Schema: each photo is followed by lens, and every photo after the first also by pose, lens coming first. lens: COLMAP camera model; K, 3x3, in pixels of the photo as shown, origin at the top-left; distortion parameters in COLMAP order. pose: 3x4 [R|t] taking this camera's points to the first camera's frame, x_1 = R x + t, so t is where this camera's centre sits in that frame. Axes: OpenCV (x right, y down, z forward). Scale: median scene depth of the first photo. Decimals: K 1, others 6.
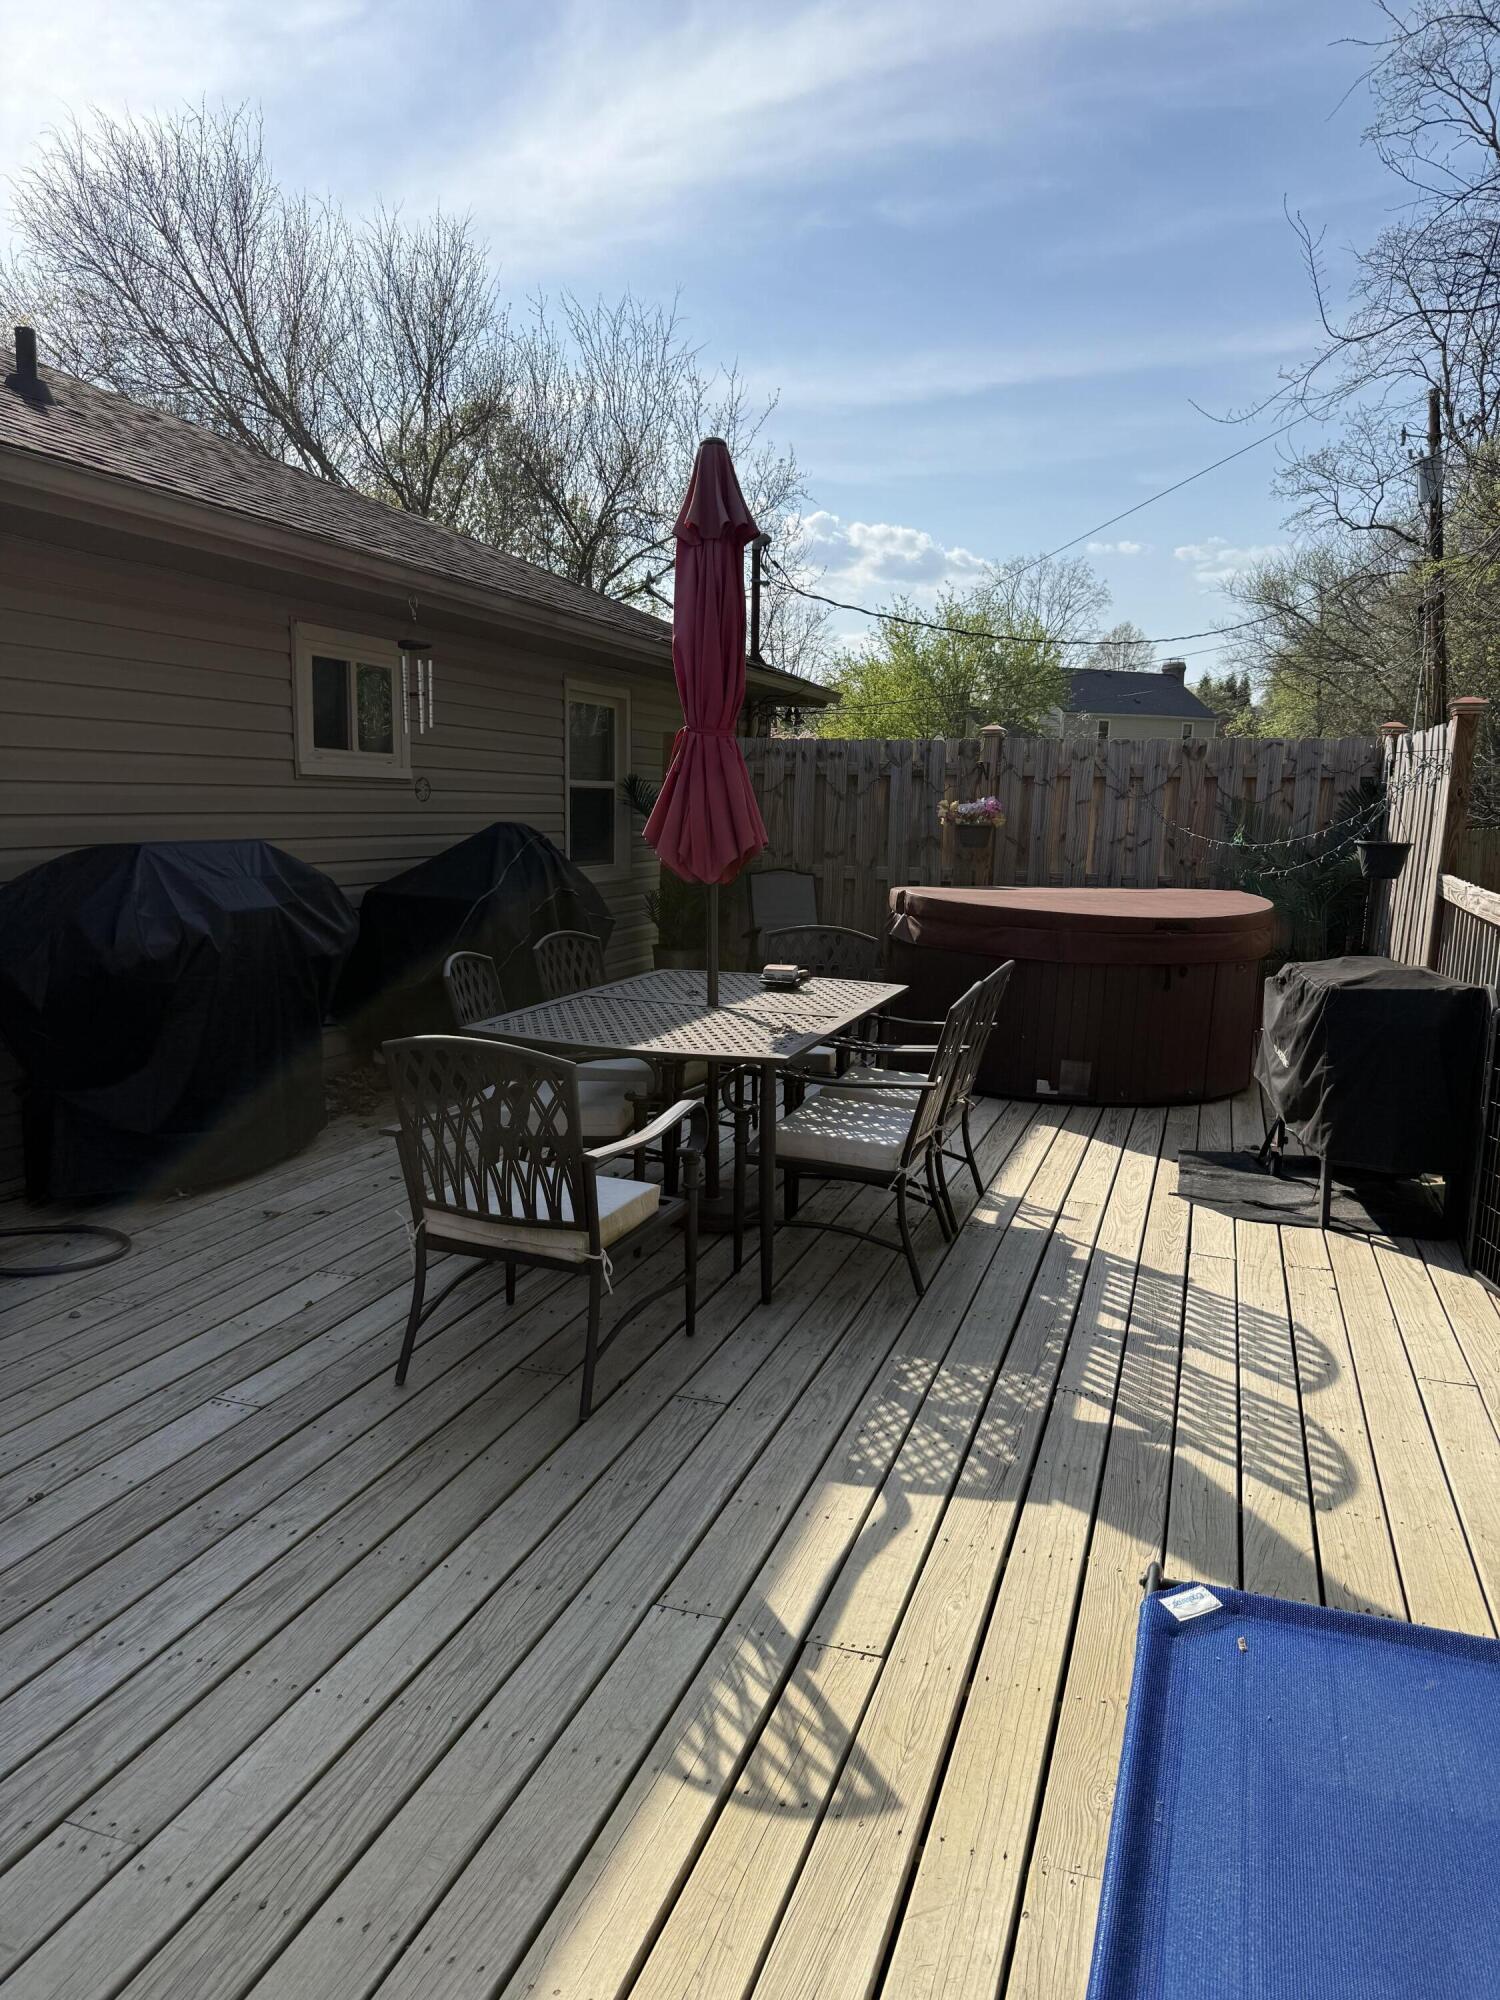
lens RADIAL K [[1400.3, 0, 739.5], [0, 1400.3, 1000.9], [0, 0, 1]] dist [0.064518, -0.074465]
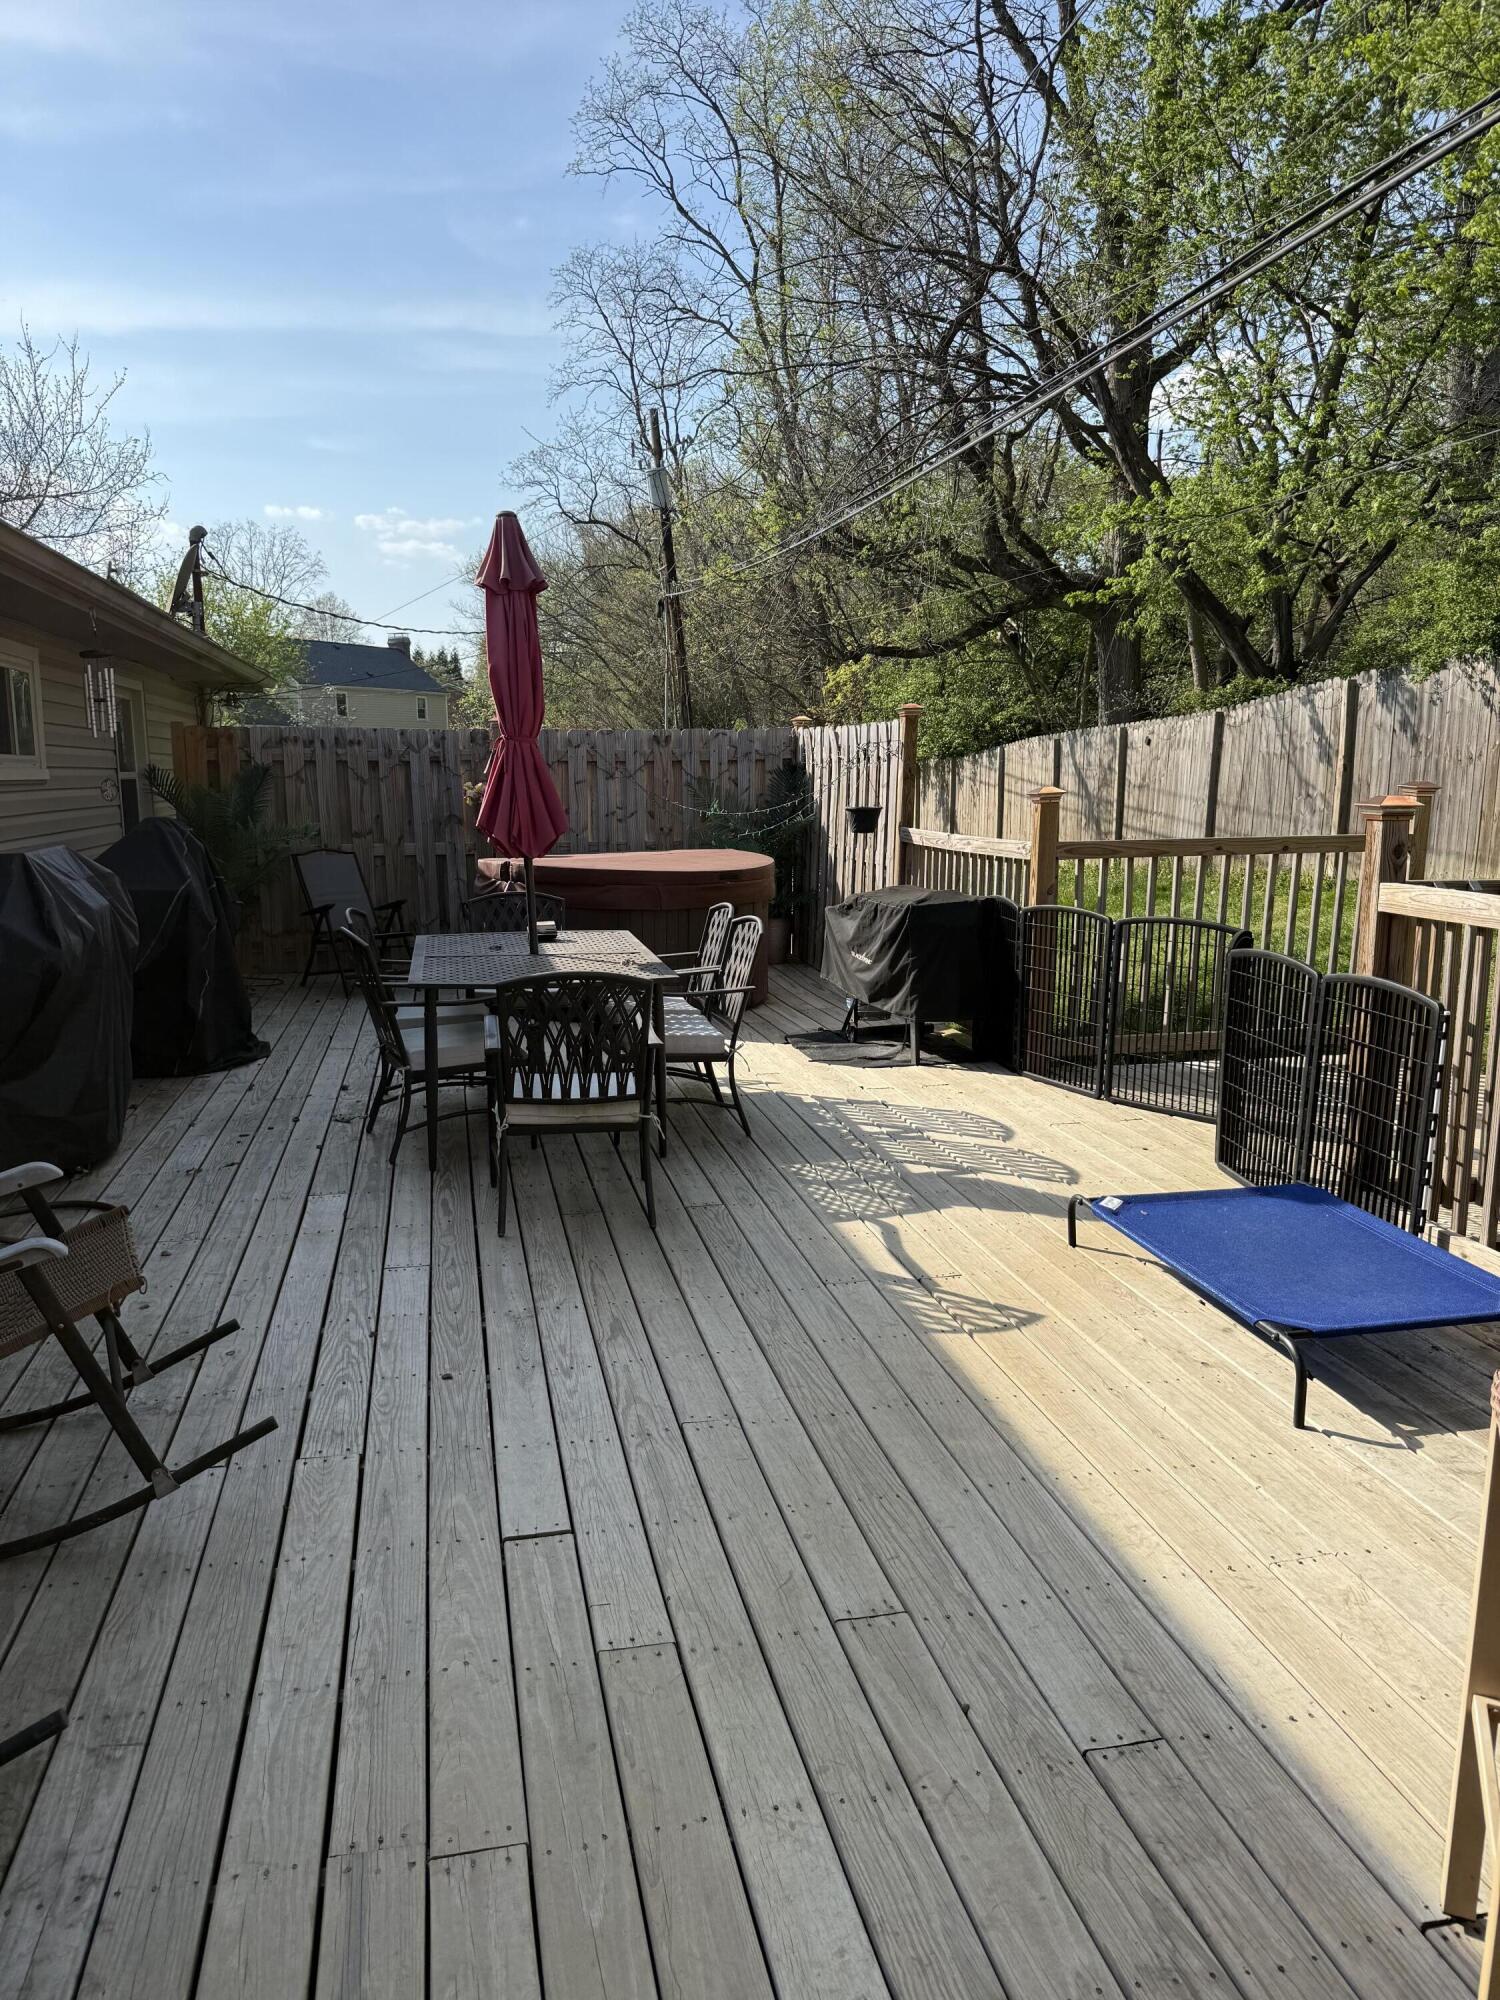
lens RADIAL K [[1400.3, 0, 749.1], [0, 1400.3, 1017.2], [0, 0, 1]] dist [0.064518, -0.074465]
pose [[0.852614, -0.111999, 0.510397, -0.474640], [0.095764, 0.993708, 0.058082, 0.004804], [-0.513690, -0.000644, 0.857975, -0.185804]]
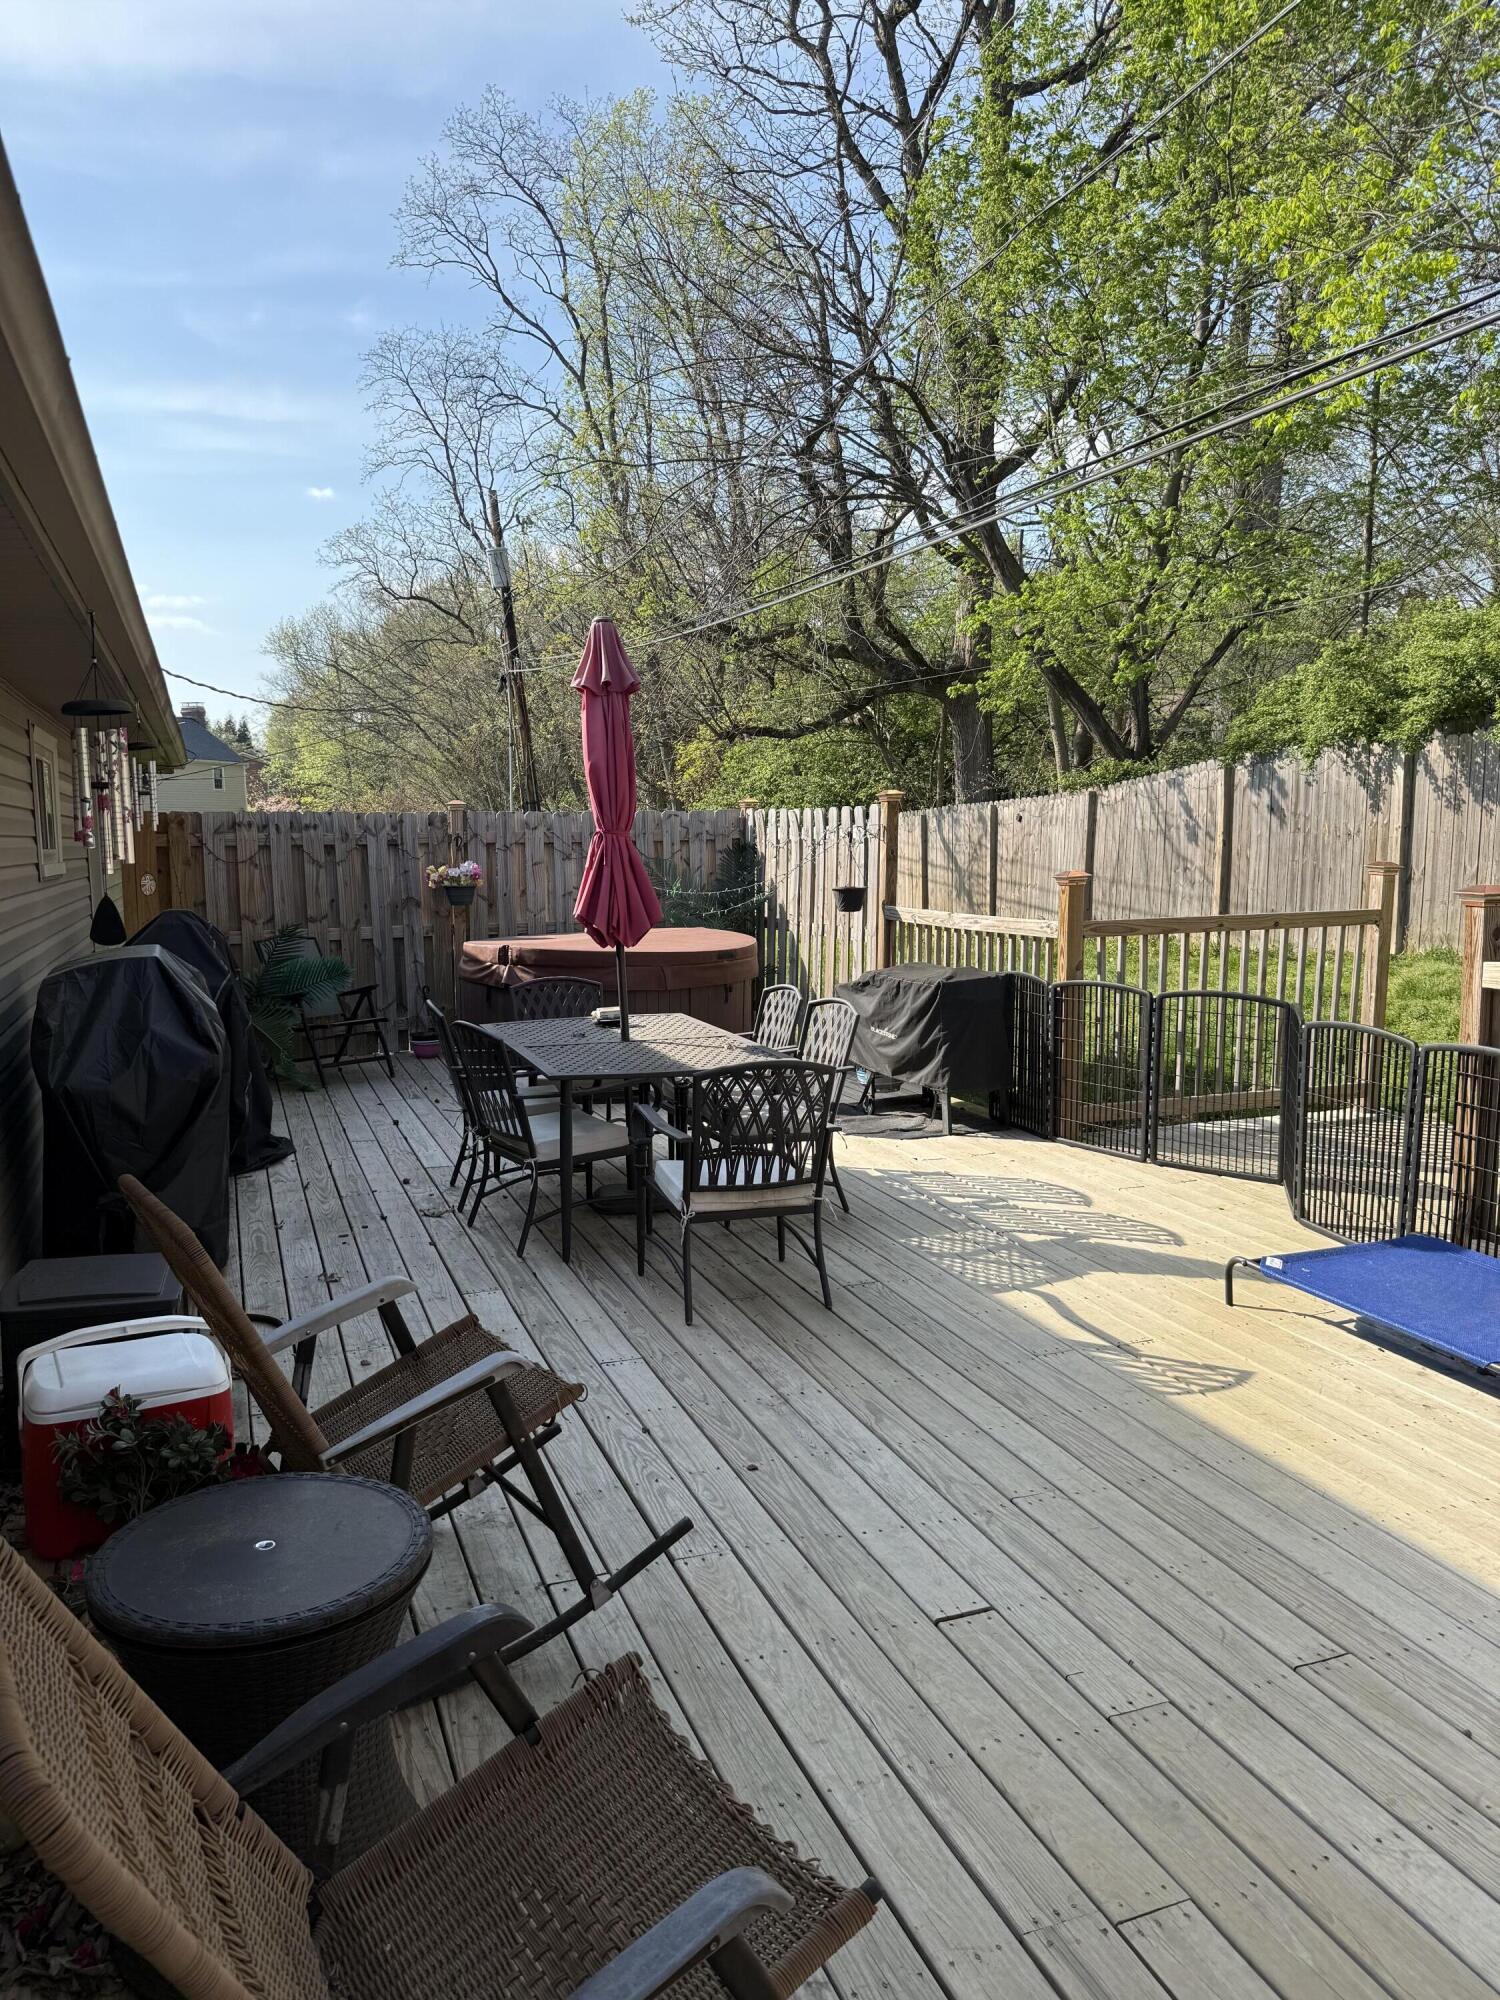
lens RADIAL K [[1400.3, 0, 752.0], [0, 1400.3, 989.3], [0, 0, 1]] dist [0.064518, -0.074465]
pose [[0.765593, -0.095902, 0.636137, -0.695990], [0.118127, 0.992970, 0.007531, -0.036921], [-0.632387, 0.069380, 0.771539, -0.074288]]
